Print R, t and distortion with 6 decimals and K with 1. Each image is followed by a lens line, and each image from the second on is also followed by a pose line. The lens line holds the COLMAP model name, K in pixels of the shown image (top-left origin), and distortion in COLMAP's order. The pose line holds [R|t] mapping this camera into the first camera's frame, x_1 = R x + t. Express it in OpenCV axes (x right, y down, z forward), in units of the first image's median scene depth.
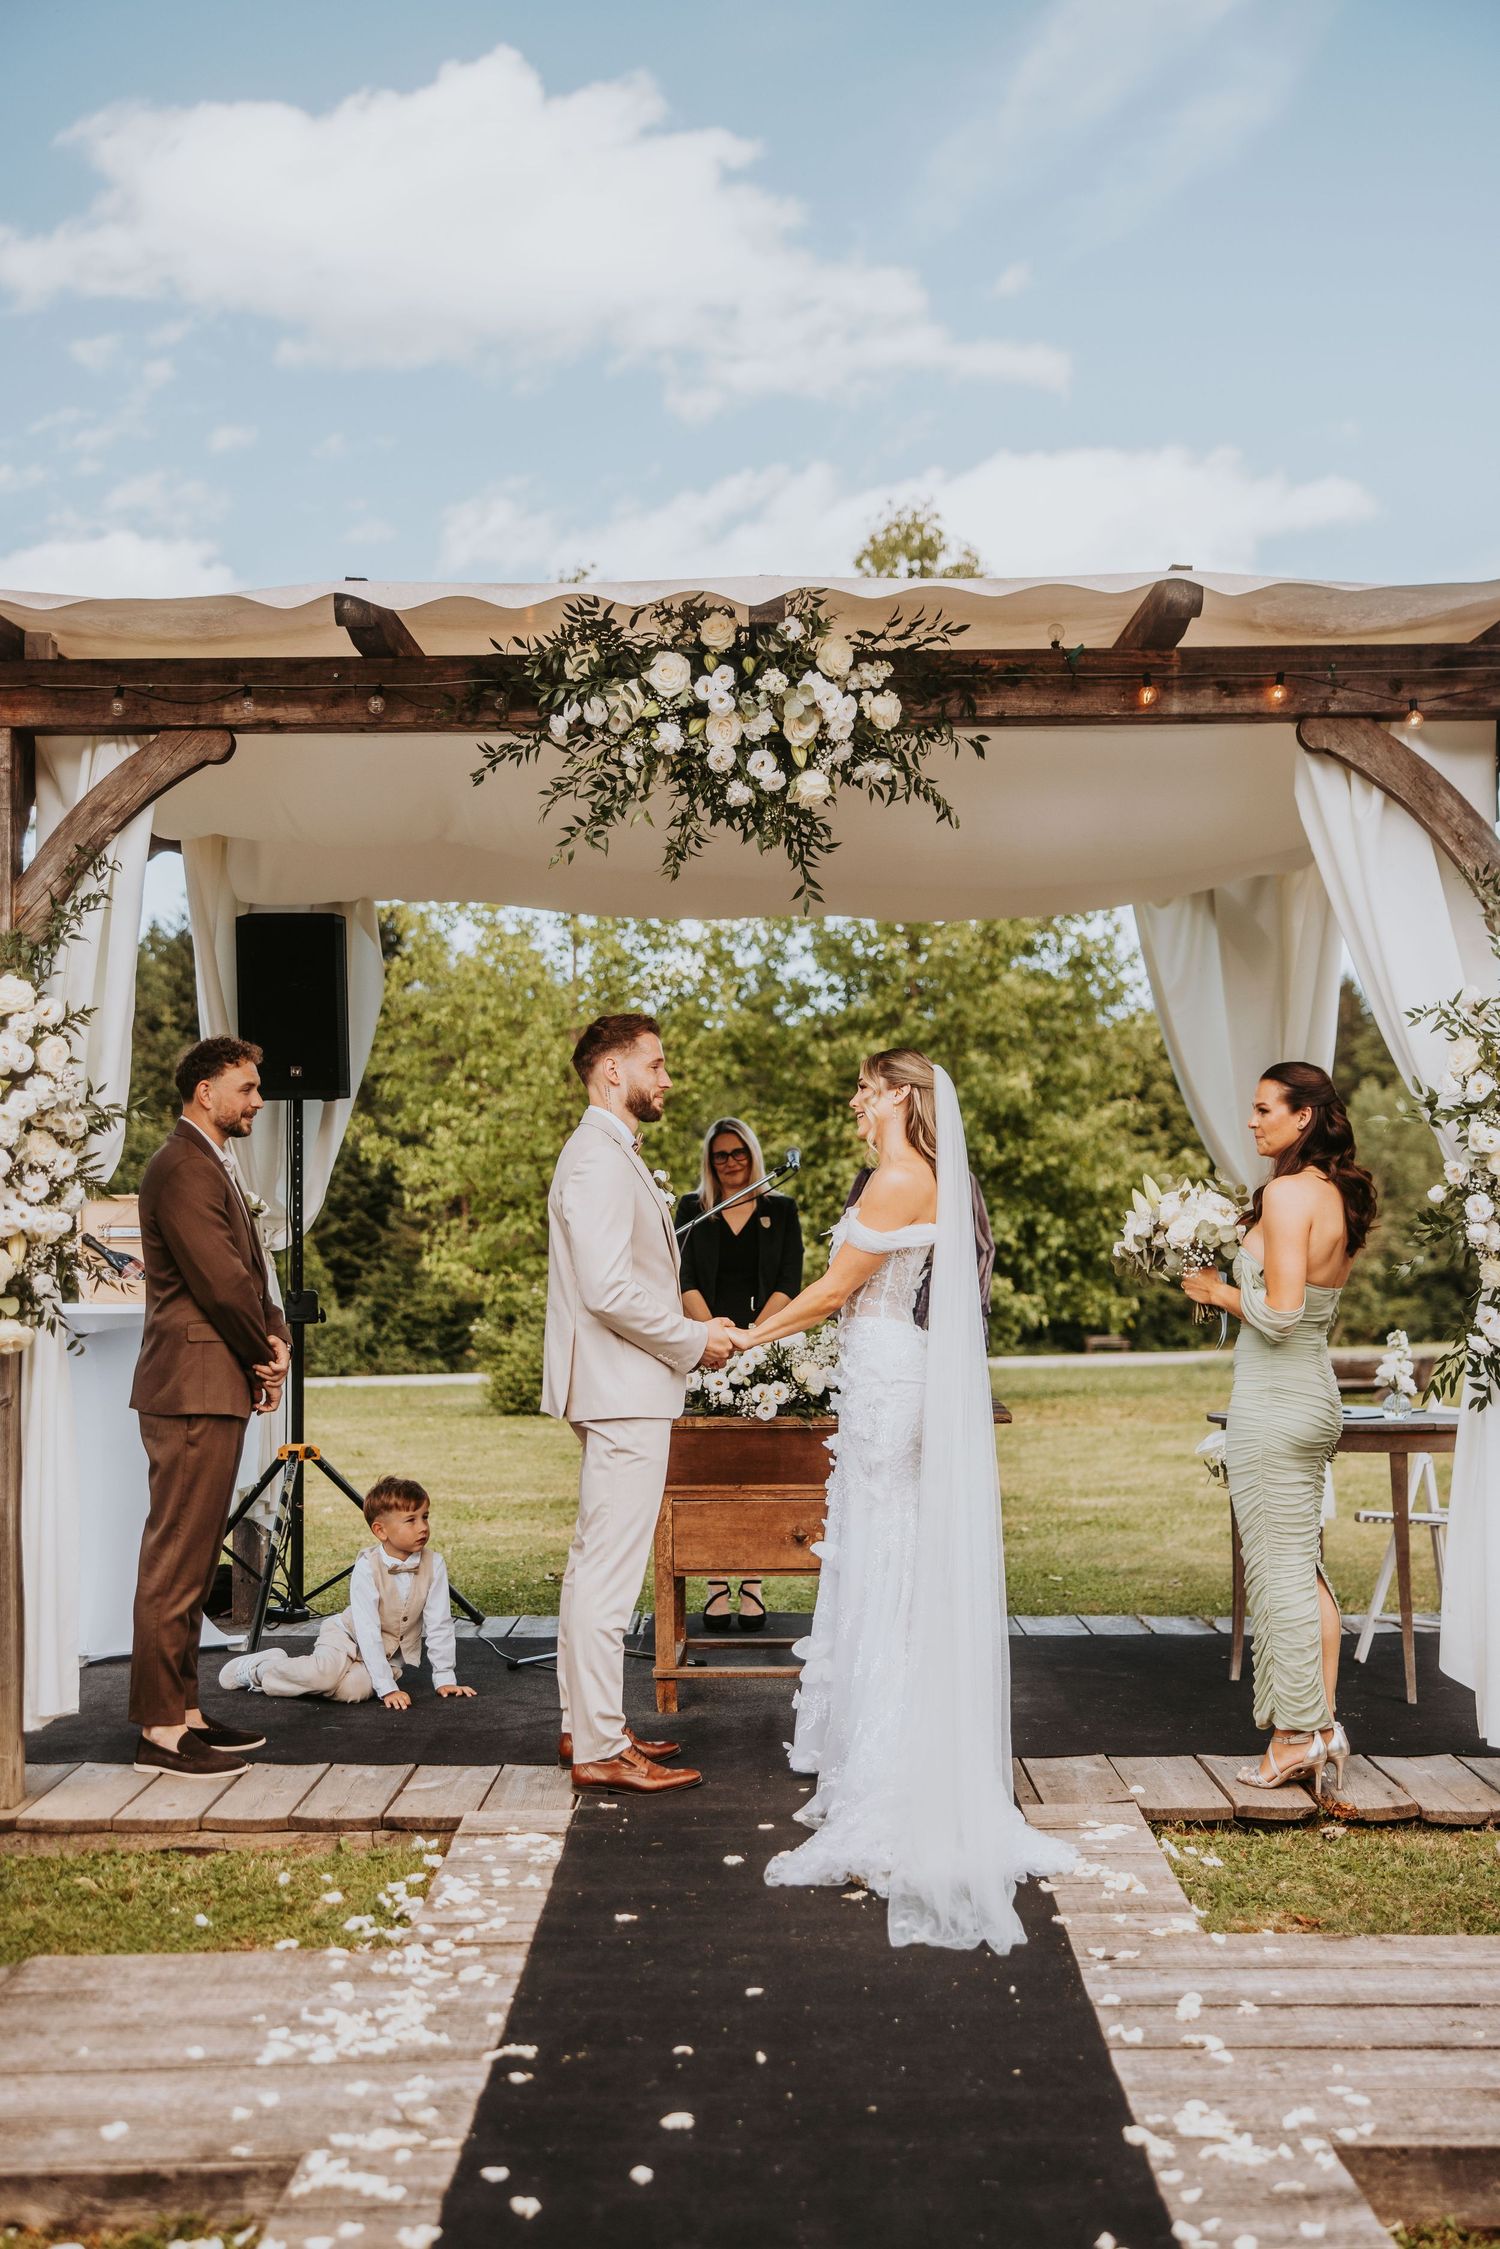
lens RADIAL K [[3263.0, 0, 723.8], [0, 3263.0, 1212.1], [0, 0, 1]] dist [0.132686, 0.000000]
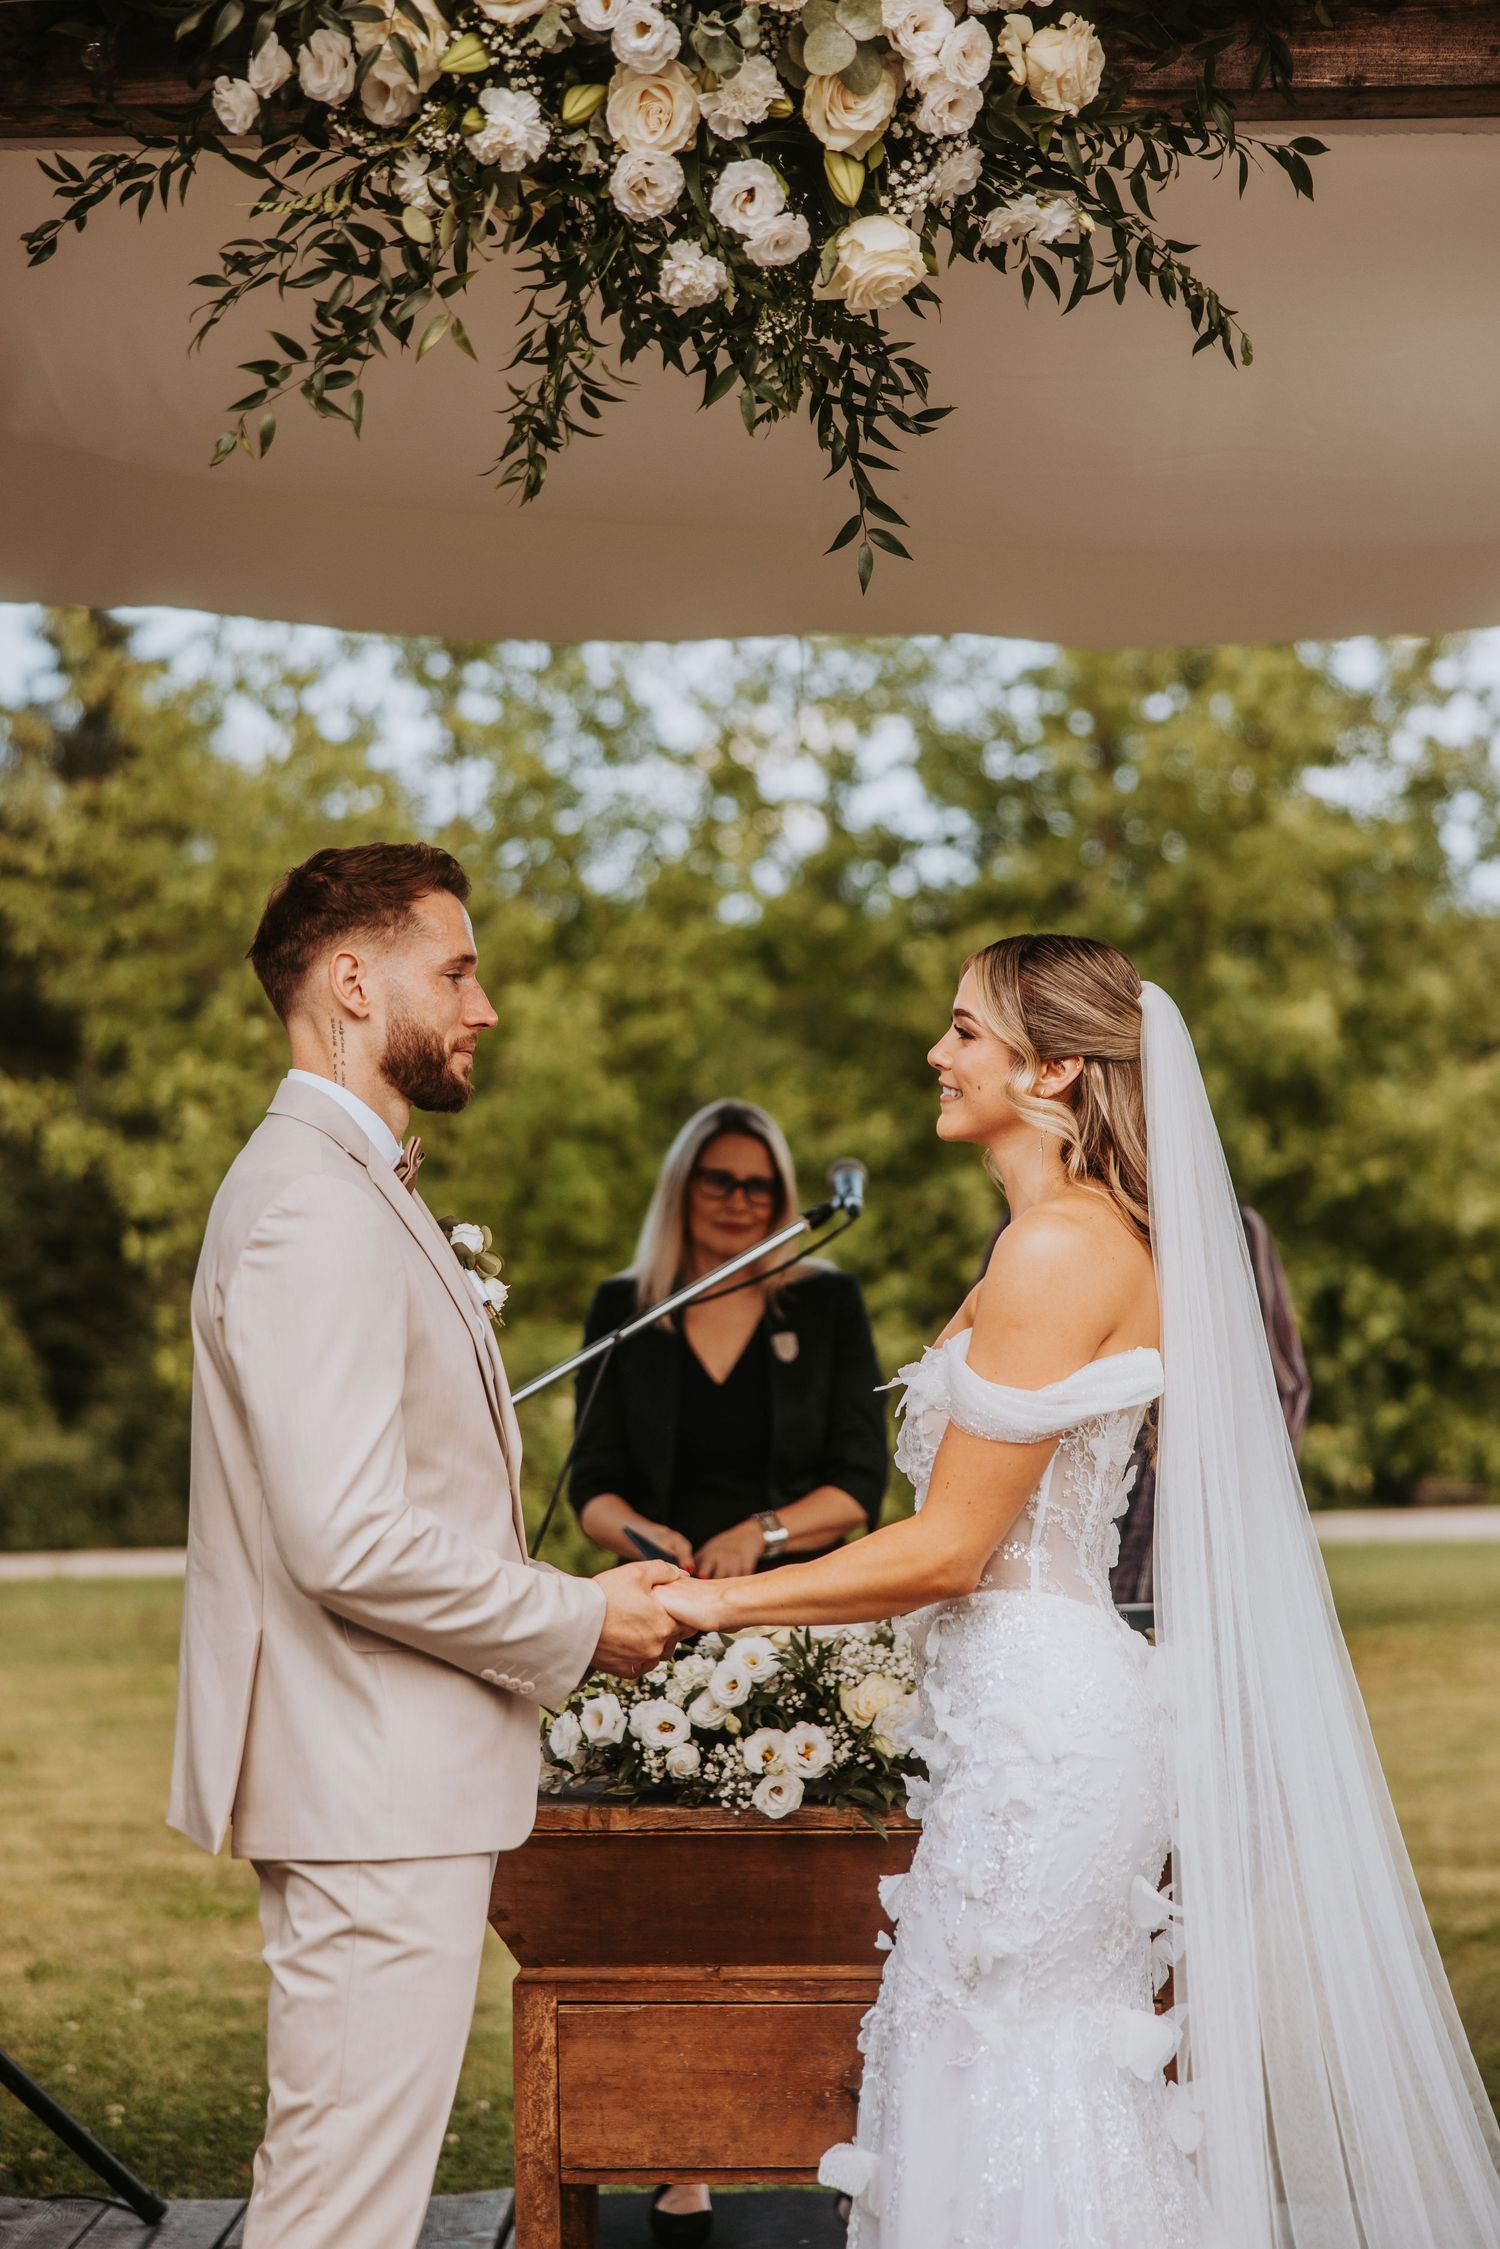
lens RADIAL K [[4279.9, 0, 775.4], [0, 4279.9, 1103.0], [0, 0, 1]] dist [0.033375, 0.000000]
pose [[0.999979, -0.001796, -0.006181, 0.017763], [0.001644, 0.999697, -0.024557, -0.015710], [0.006223, 0.024546, 0.999679, 0.489594]]
